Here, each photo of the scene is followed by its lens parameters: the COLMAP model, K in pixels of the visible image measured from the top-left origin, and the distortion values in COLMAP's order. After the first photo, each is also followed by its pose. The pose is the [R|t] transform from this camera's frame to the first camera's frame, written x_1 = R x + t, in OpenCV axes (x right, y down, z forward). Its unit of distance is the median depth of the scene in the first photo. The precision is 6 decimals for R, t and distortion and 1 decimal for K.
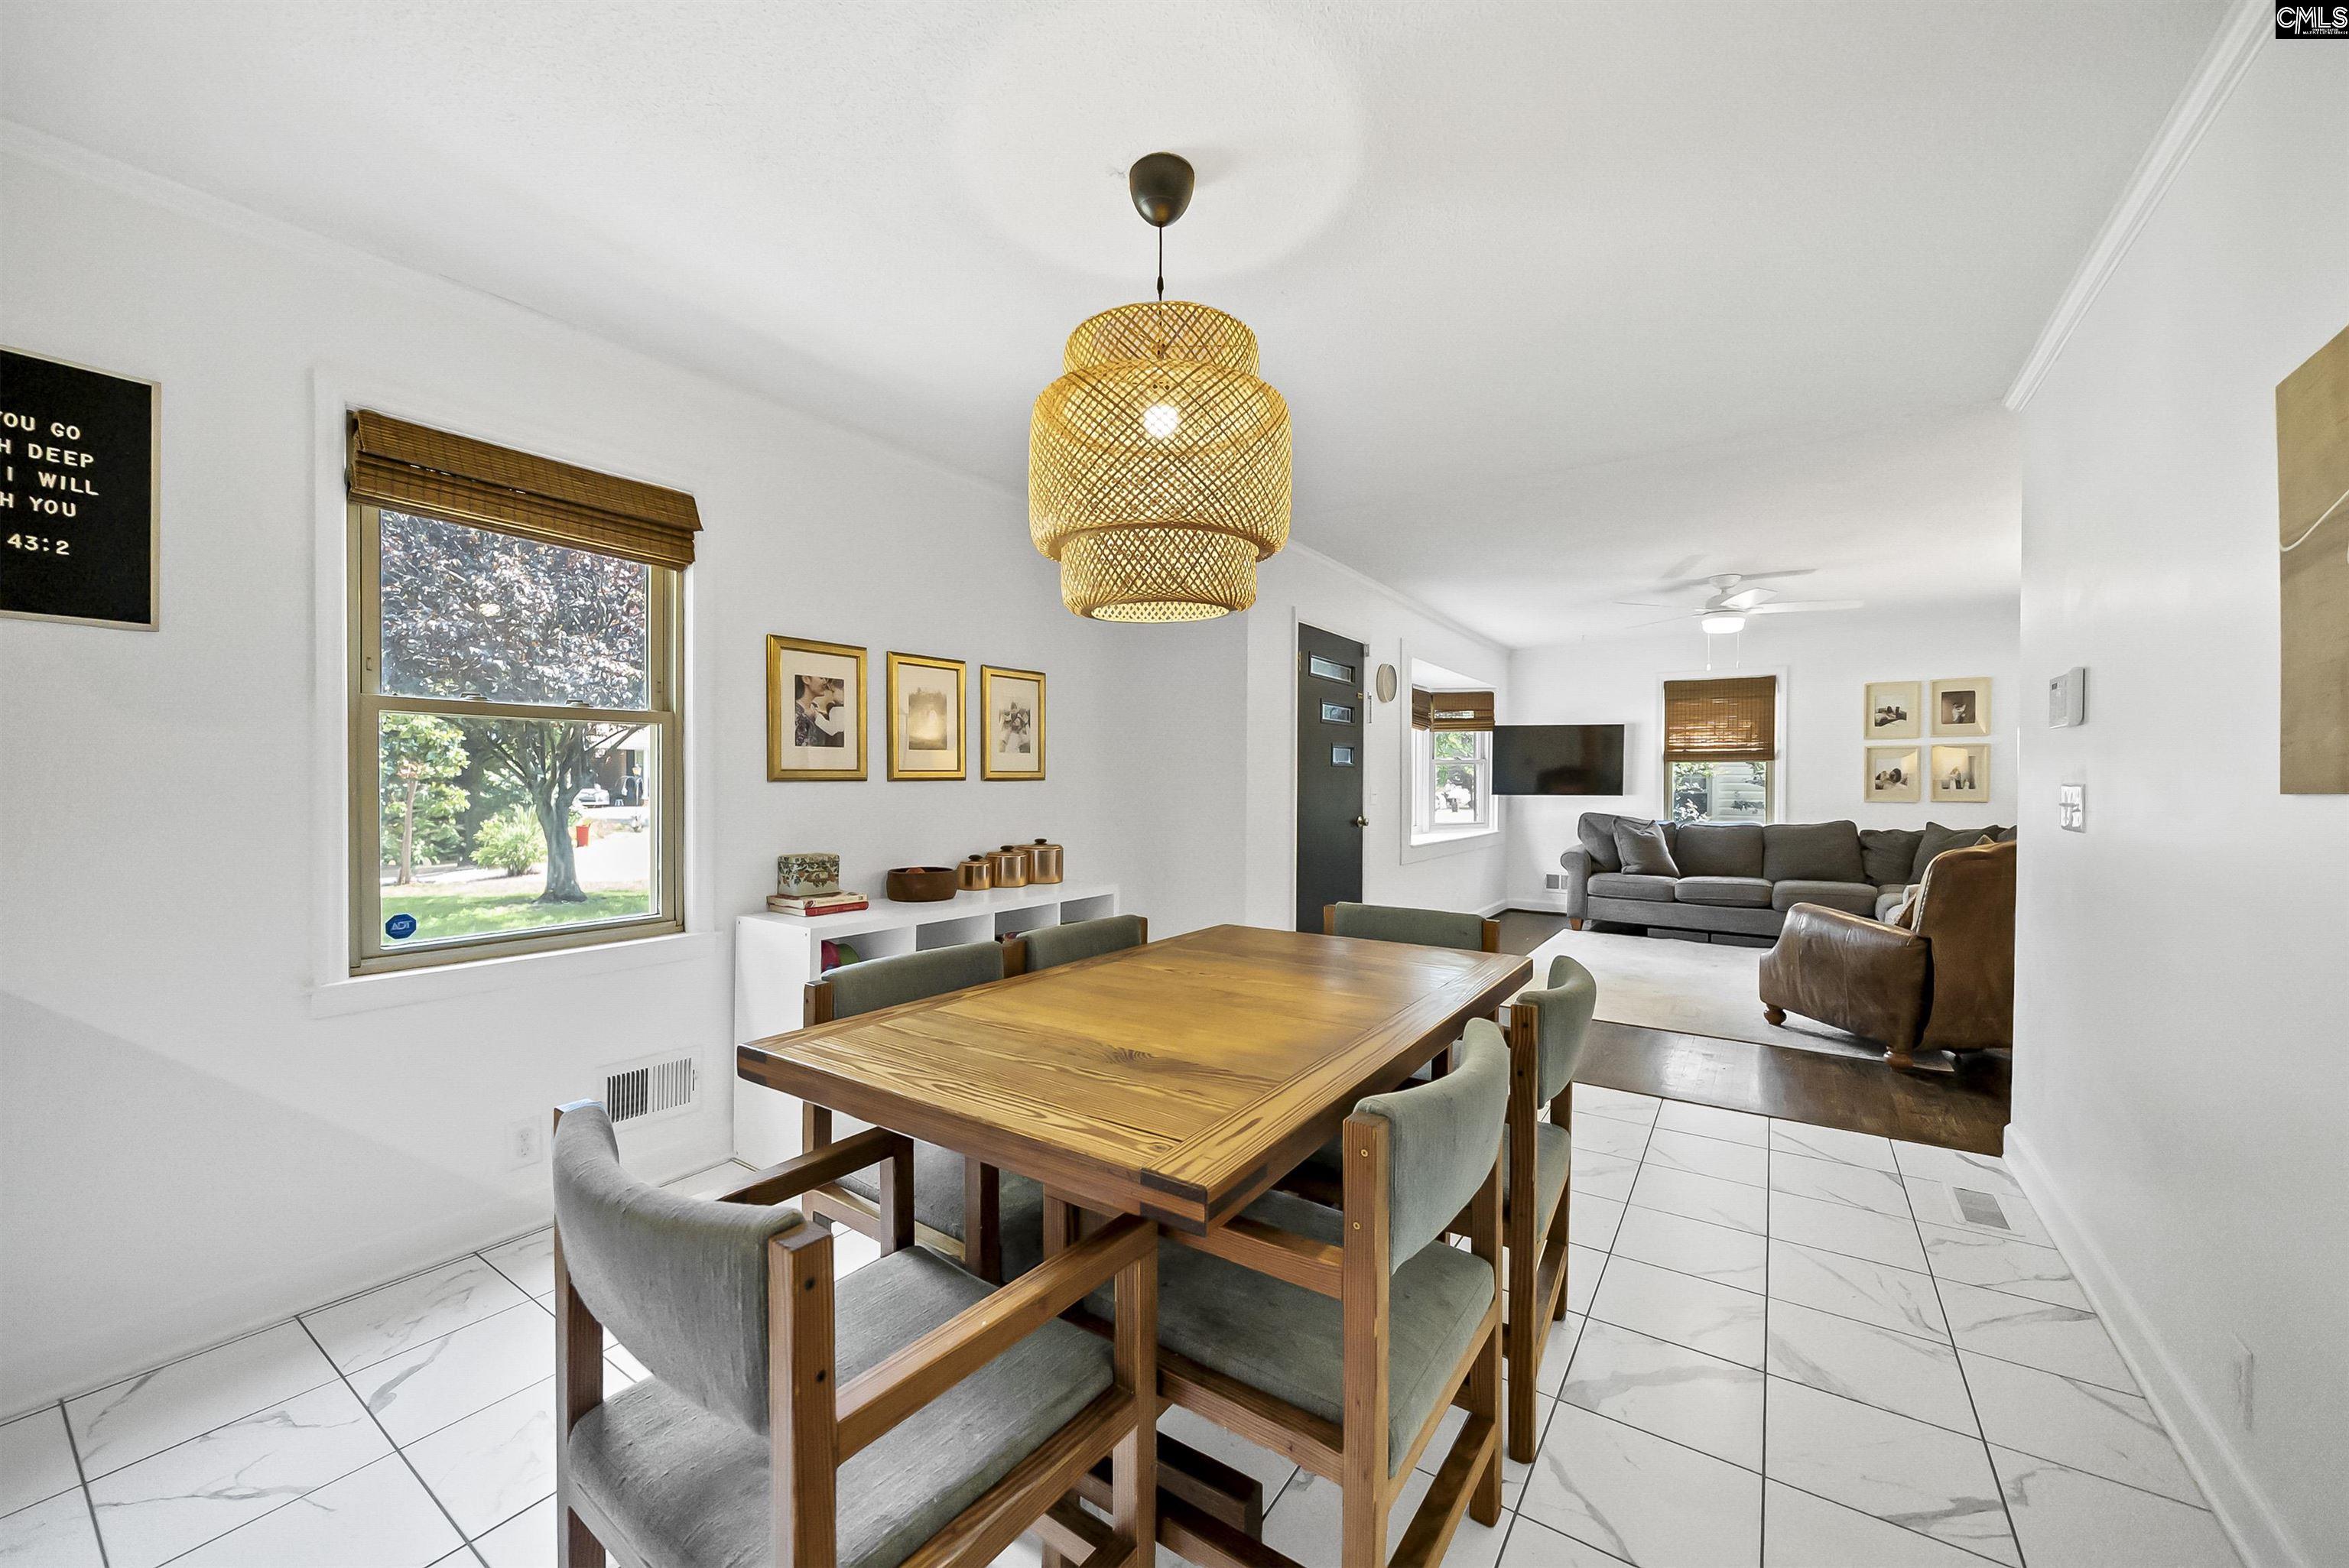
lens RADIAL K [[865.8, 0, 1159.0], [0, 865.8, 781.1], [0, 0, 1]] dist [-0.000170, -0.000277]
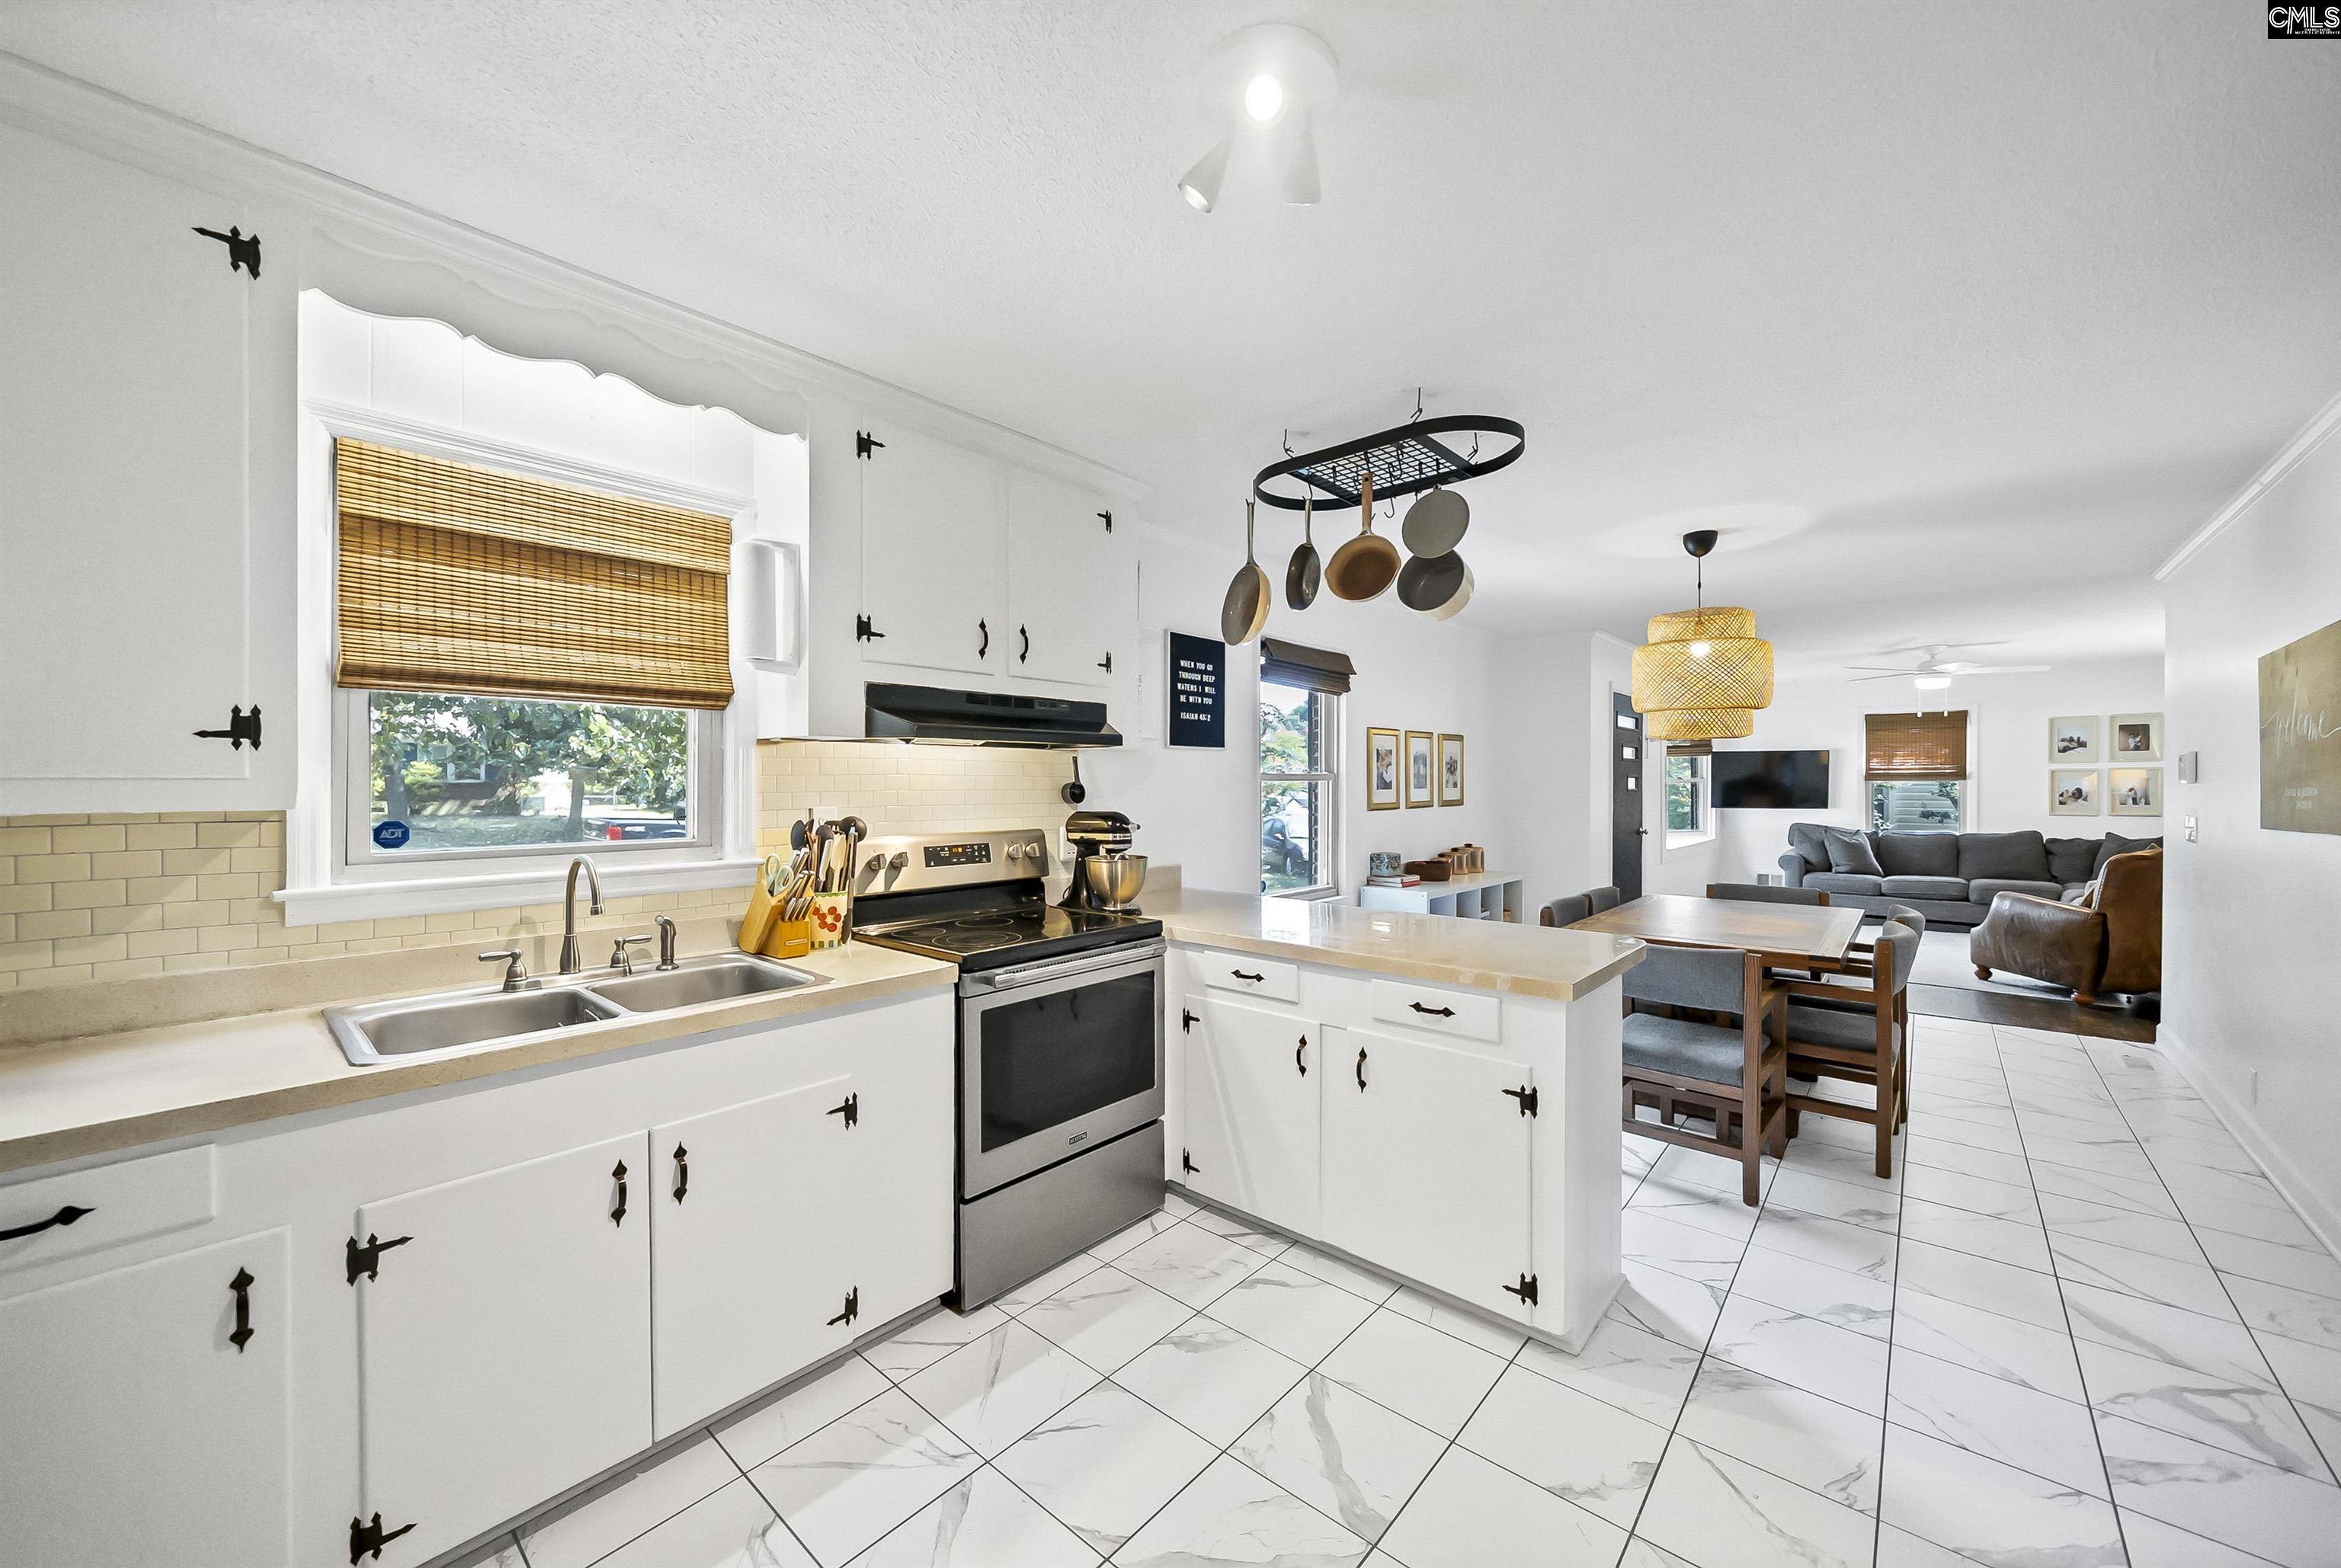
lens RADIAL K [[854.3, 0, 1170.5], [0, 854.3, 784.0], [0, 0, 1]] dist [-0.001679, -0.000126]
pose [[0.994082, -0.003605, -0.108568, -0.292088], [0.003472, 0.999993, -0.001415, -0.023240], [0.108573, 0.001030, 0.994088, -0.336577]]
